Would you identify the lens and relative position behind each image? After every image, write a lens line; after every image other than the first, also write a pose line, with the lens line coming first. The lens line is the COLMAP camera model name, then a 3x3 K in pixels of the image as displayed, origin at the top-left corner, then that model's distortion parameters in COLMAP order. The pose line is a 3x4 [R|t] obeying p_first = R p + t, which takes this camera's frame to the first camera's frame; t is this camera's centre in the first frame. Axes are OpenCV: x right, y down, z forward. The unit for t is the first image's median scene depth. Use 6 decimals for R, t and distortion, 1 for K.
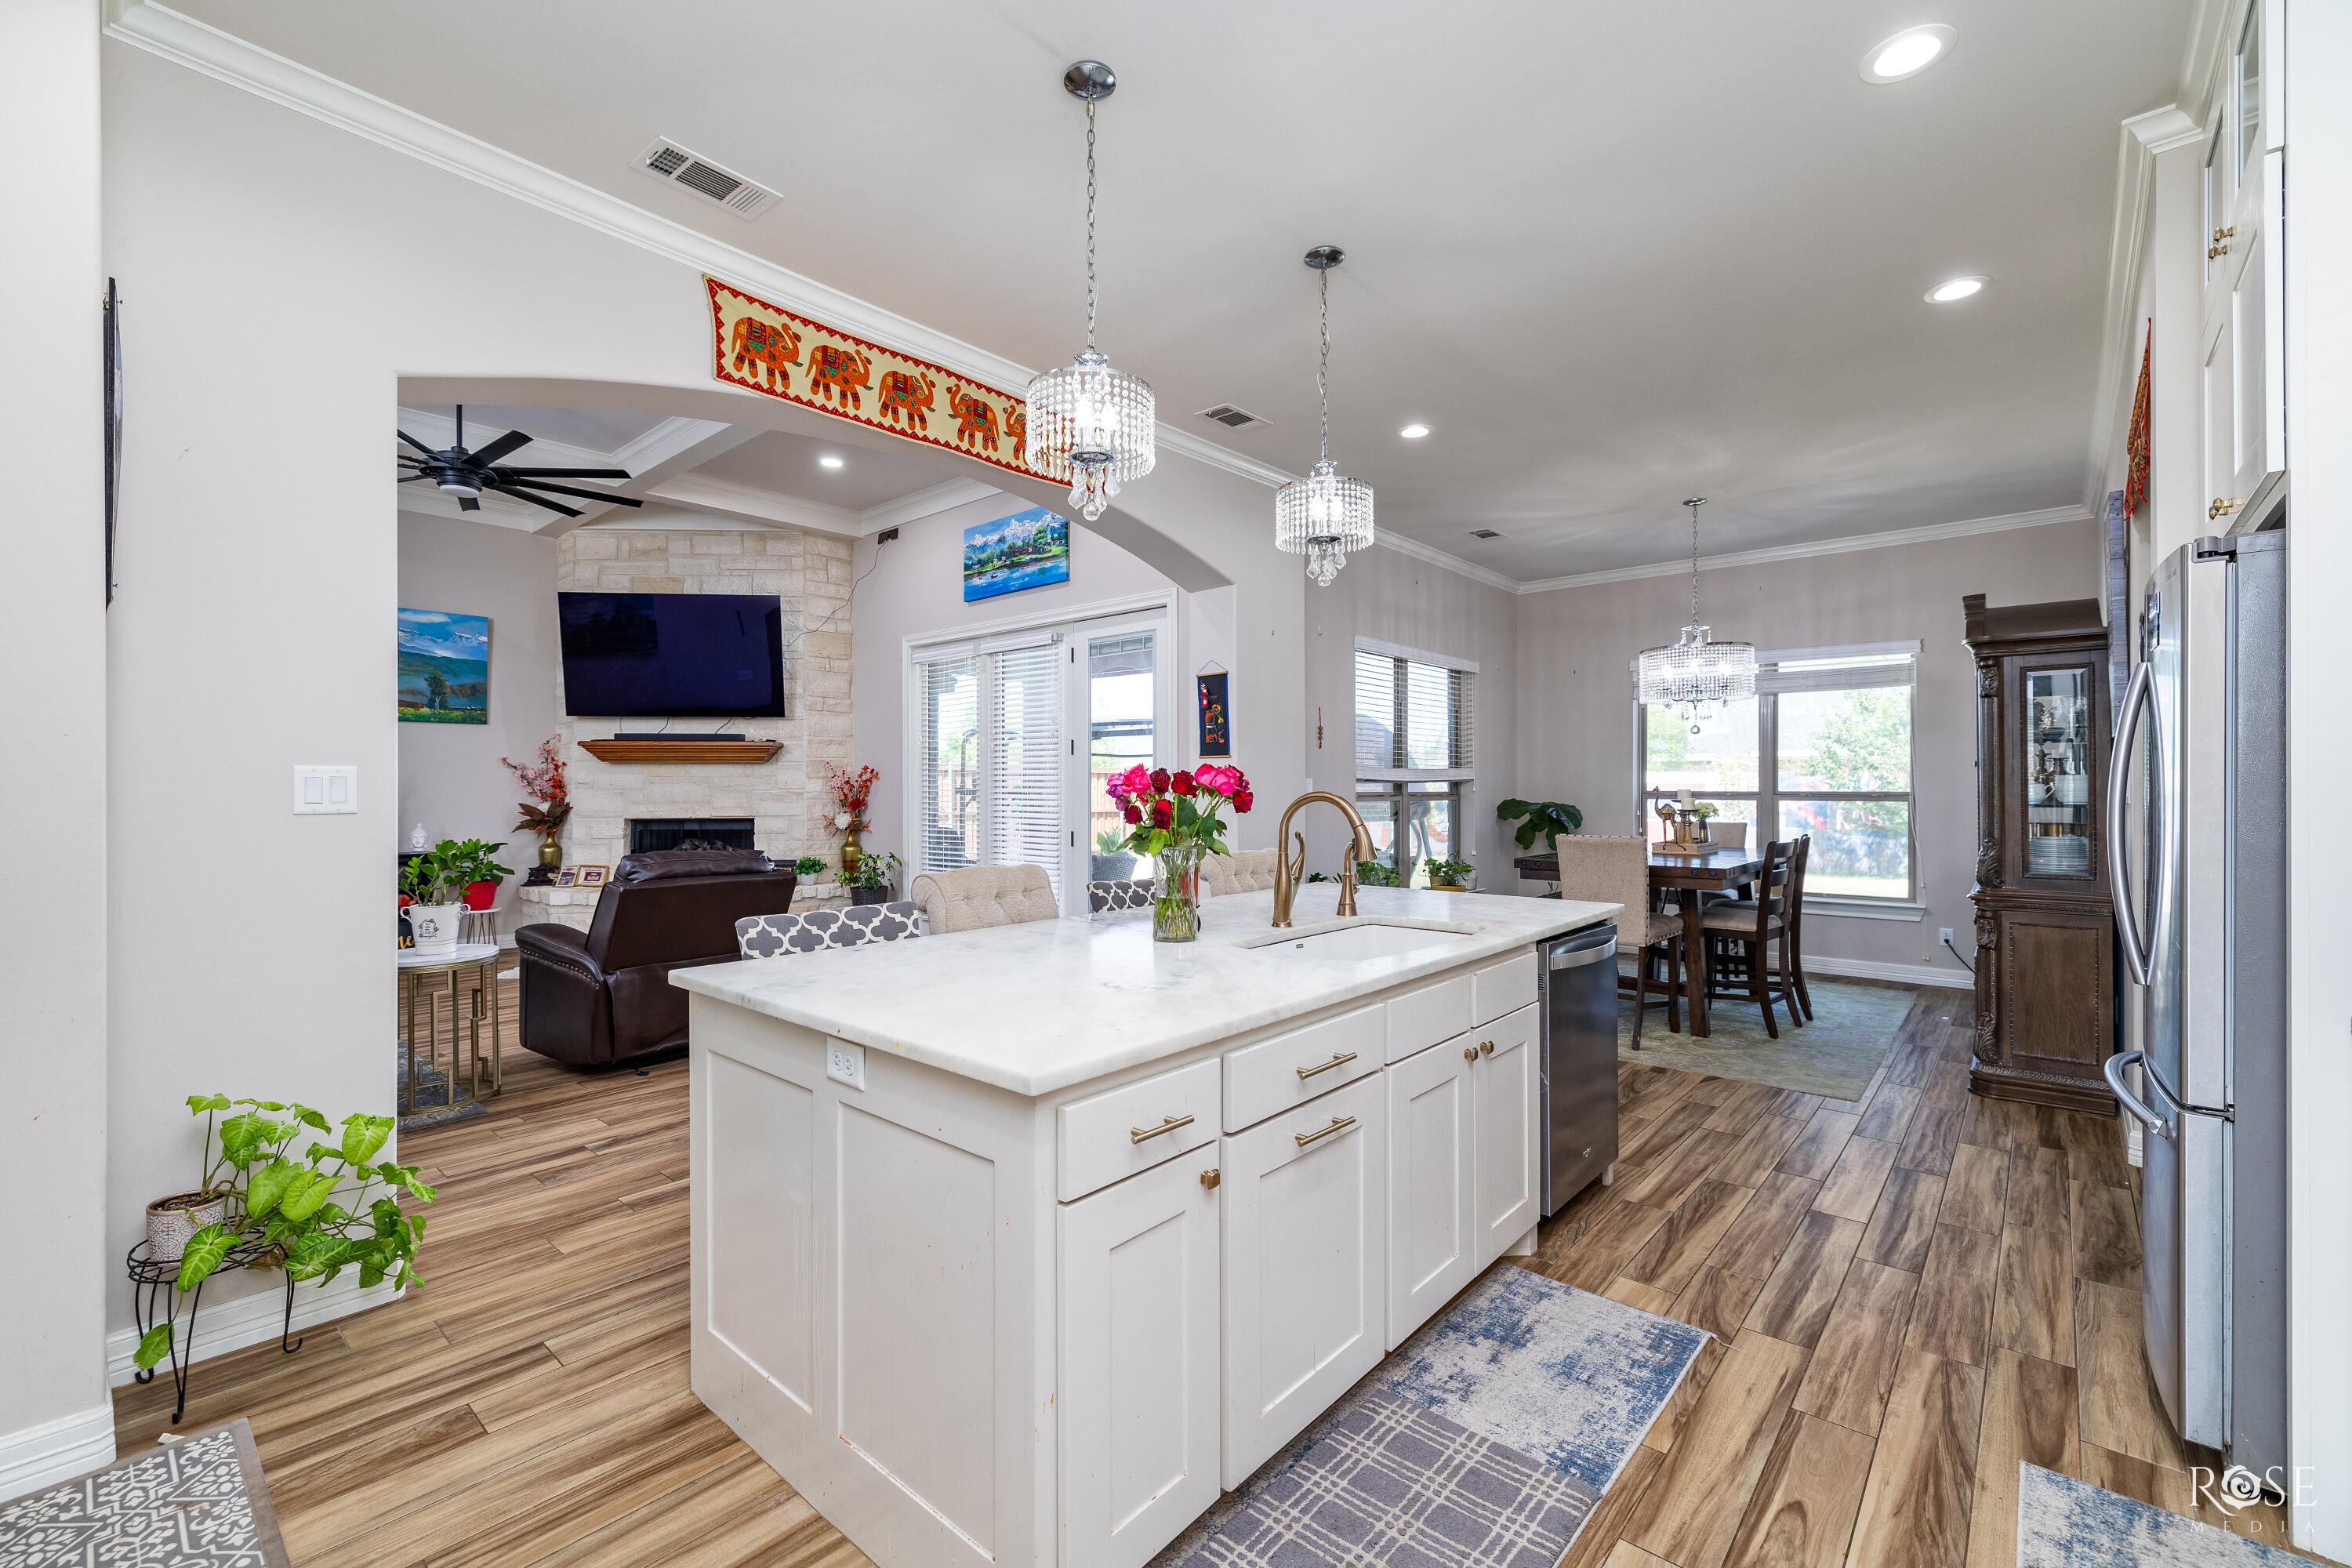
lens RADIAL K [[995.0, 0, 1173.6], [0, 995.0, 783.1], [0, 0, 1]] dist [0.001343, 0.000475]
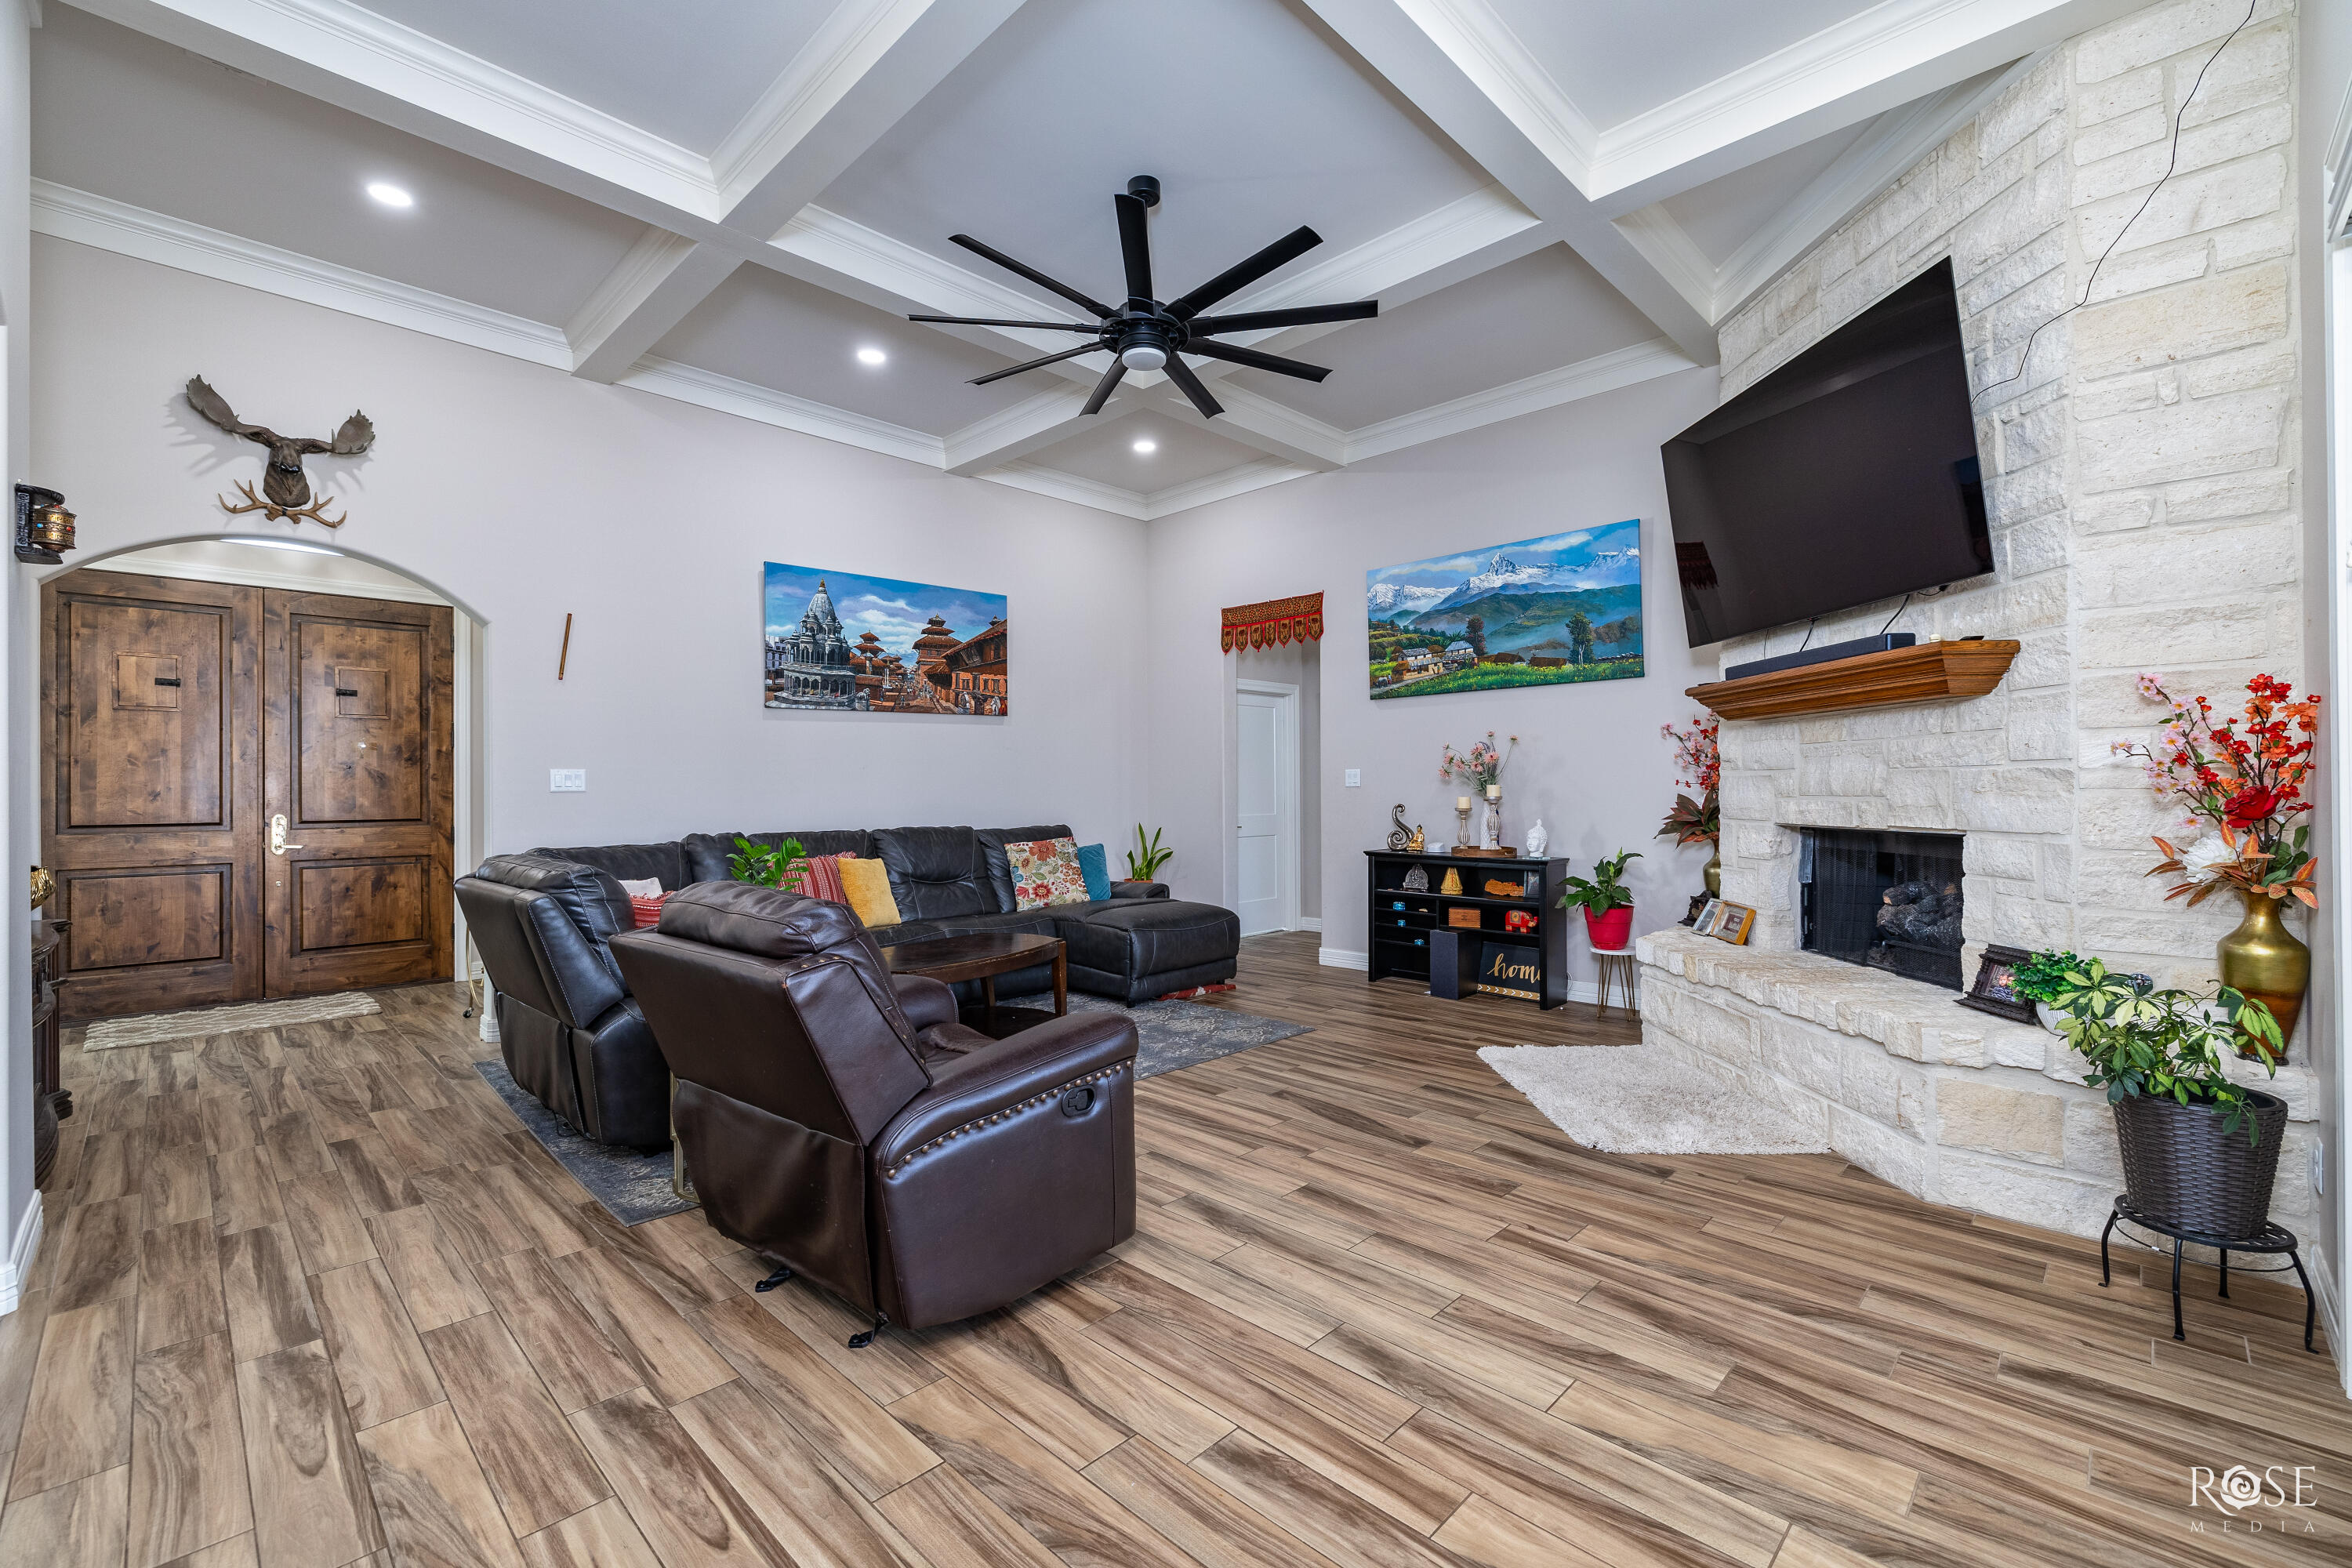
lens RADIAL K [[995.0, 0, 1170.8], [0, 995.0, 783.7], [0, 0, 1]] dist [0.001343, 0.000475]
pose [[-0.050144, -0.002425, -0.998739, 0.000737], [0.011340, 0.999931, -0.002998, 0.011916], [0.998678, -0.011476, -0.050113, 0.727427]]
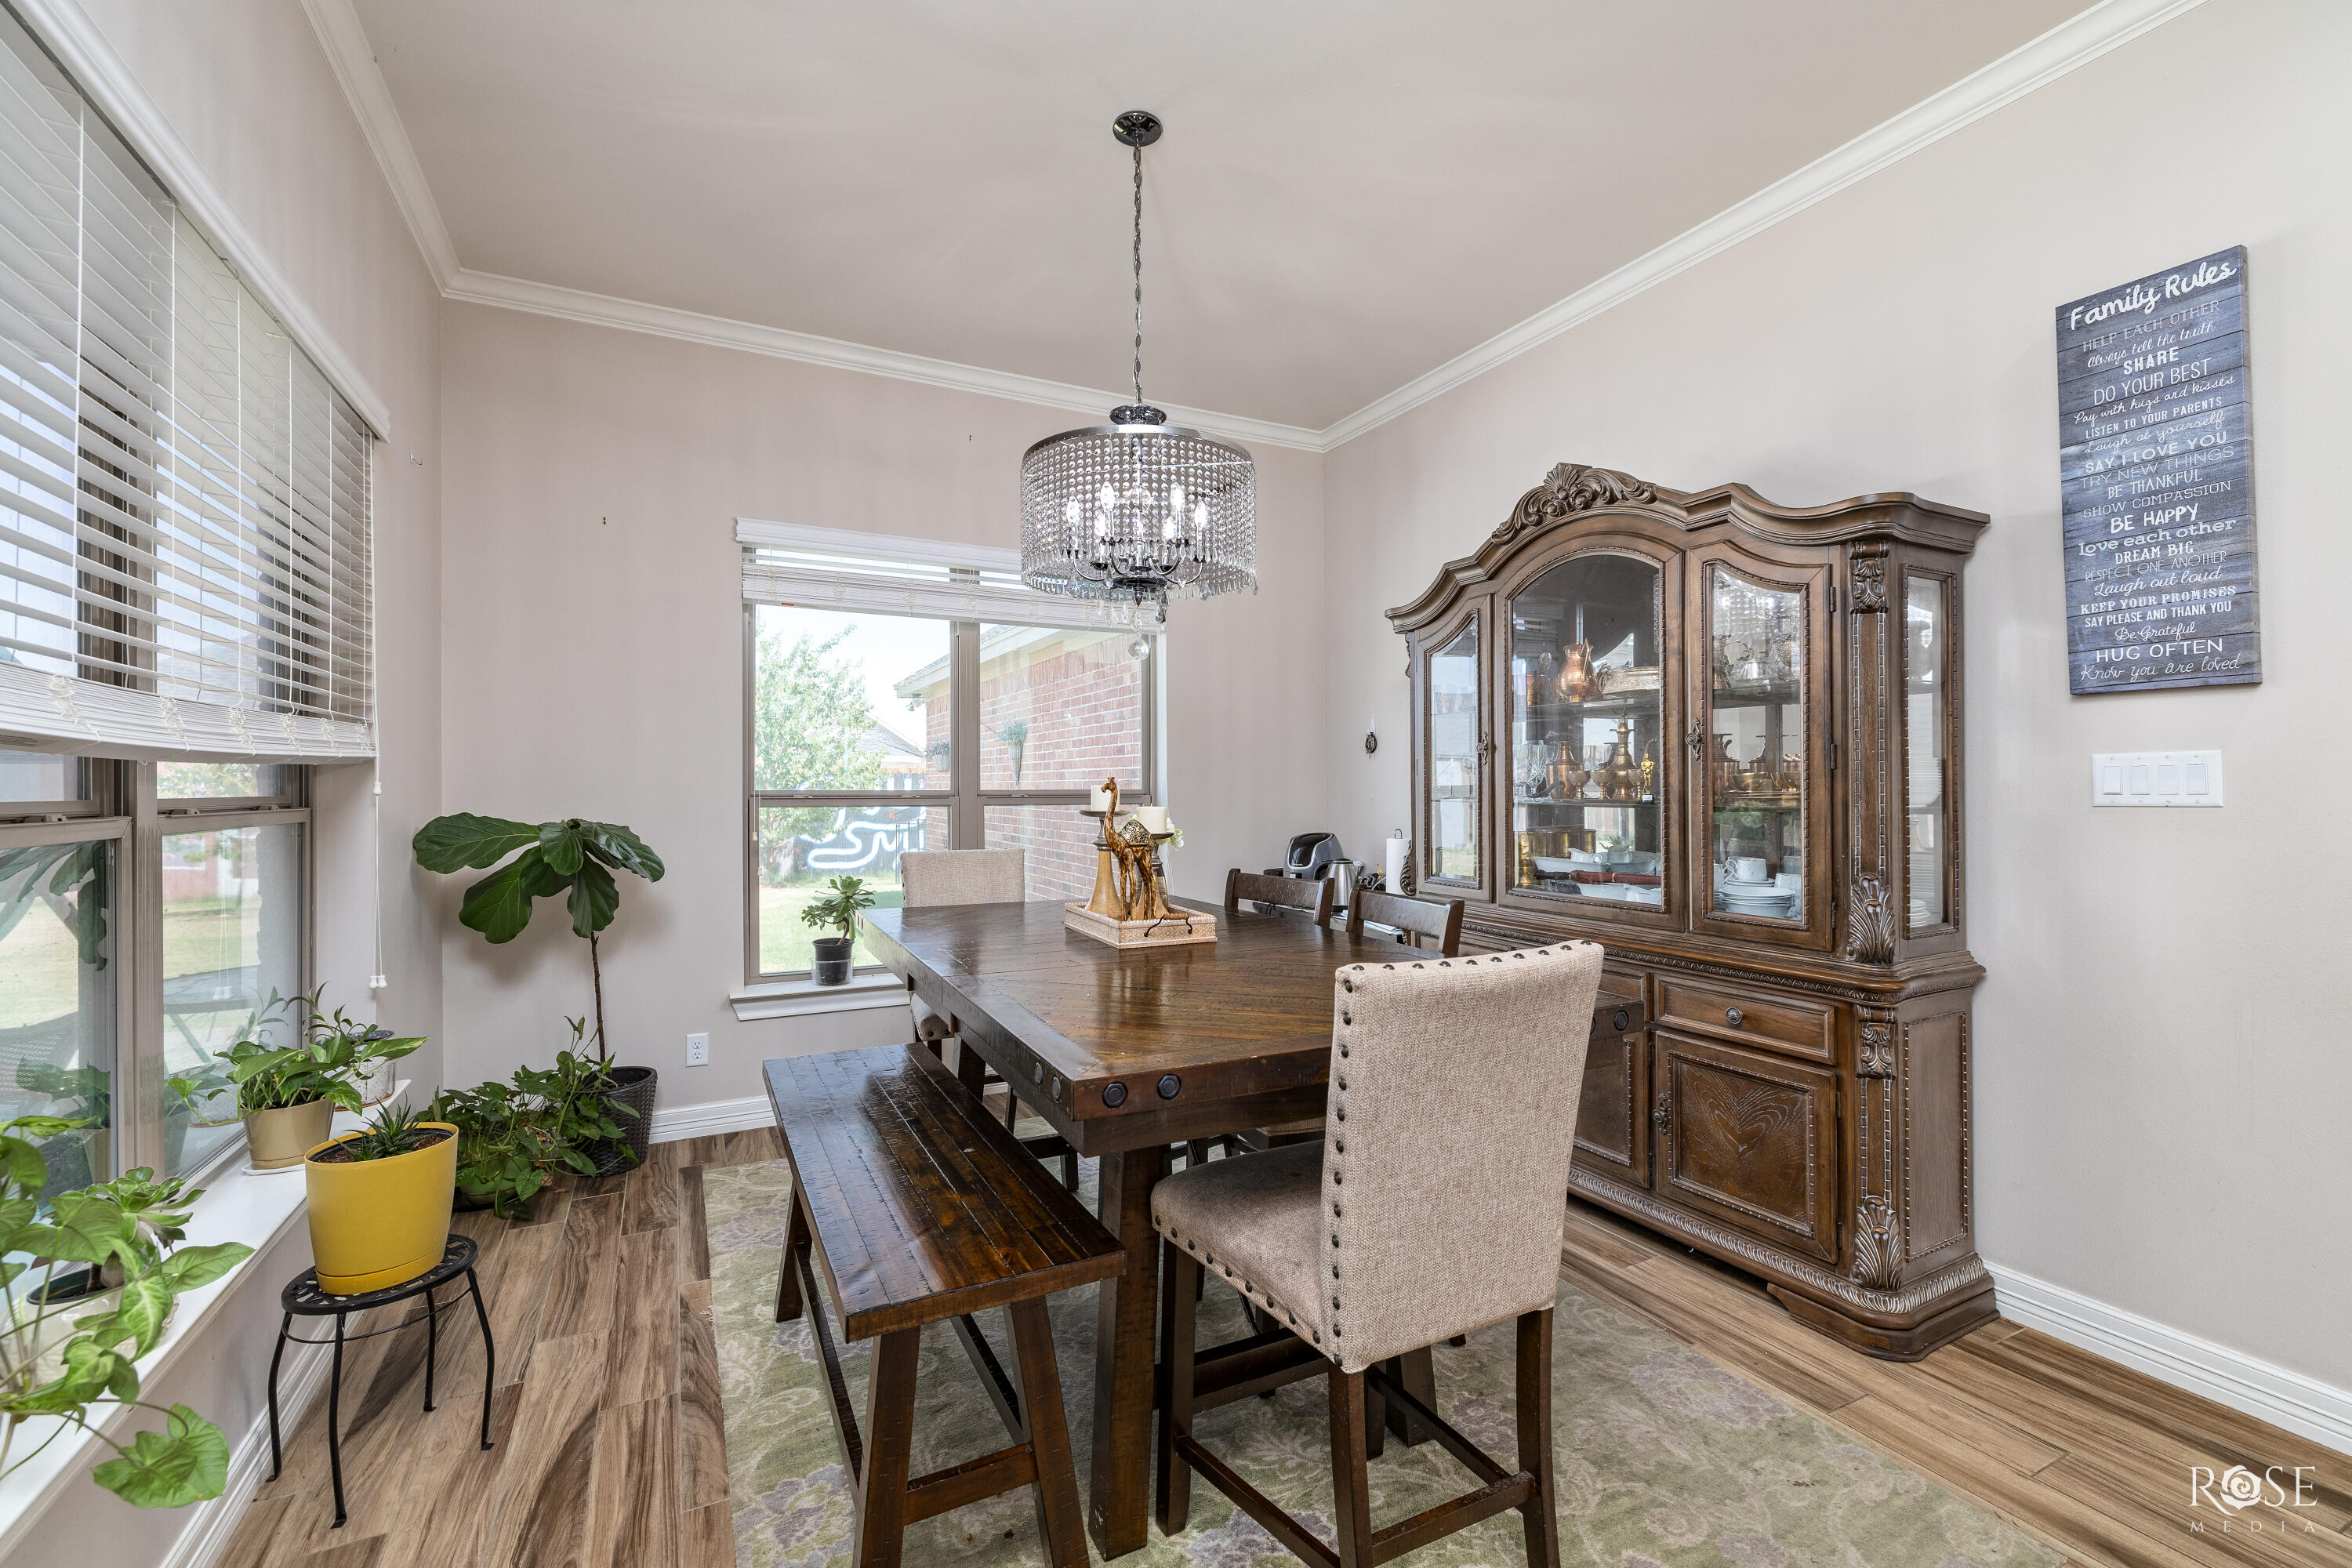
lens RADIAL K [[995.0, 0, 1171.5], [0, 995.0, 782.4], [0, 0, 1]] dist [0.001343, 0.000475]
pose [[0.356746, 0.003176, 0.934196, 0.097165], [-0.001160, 0.999995, -0.002957, 0.004933], [-0.934201, -0.000028, 0.356748, 0.633683]]
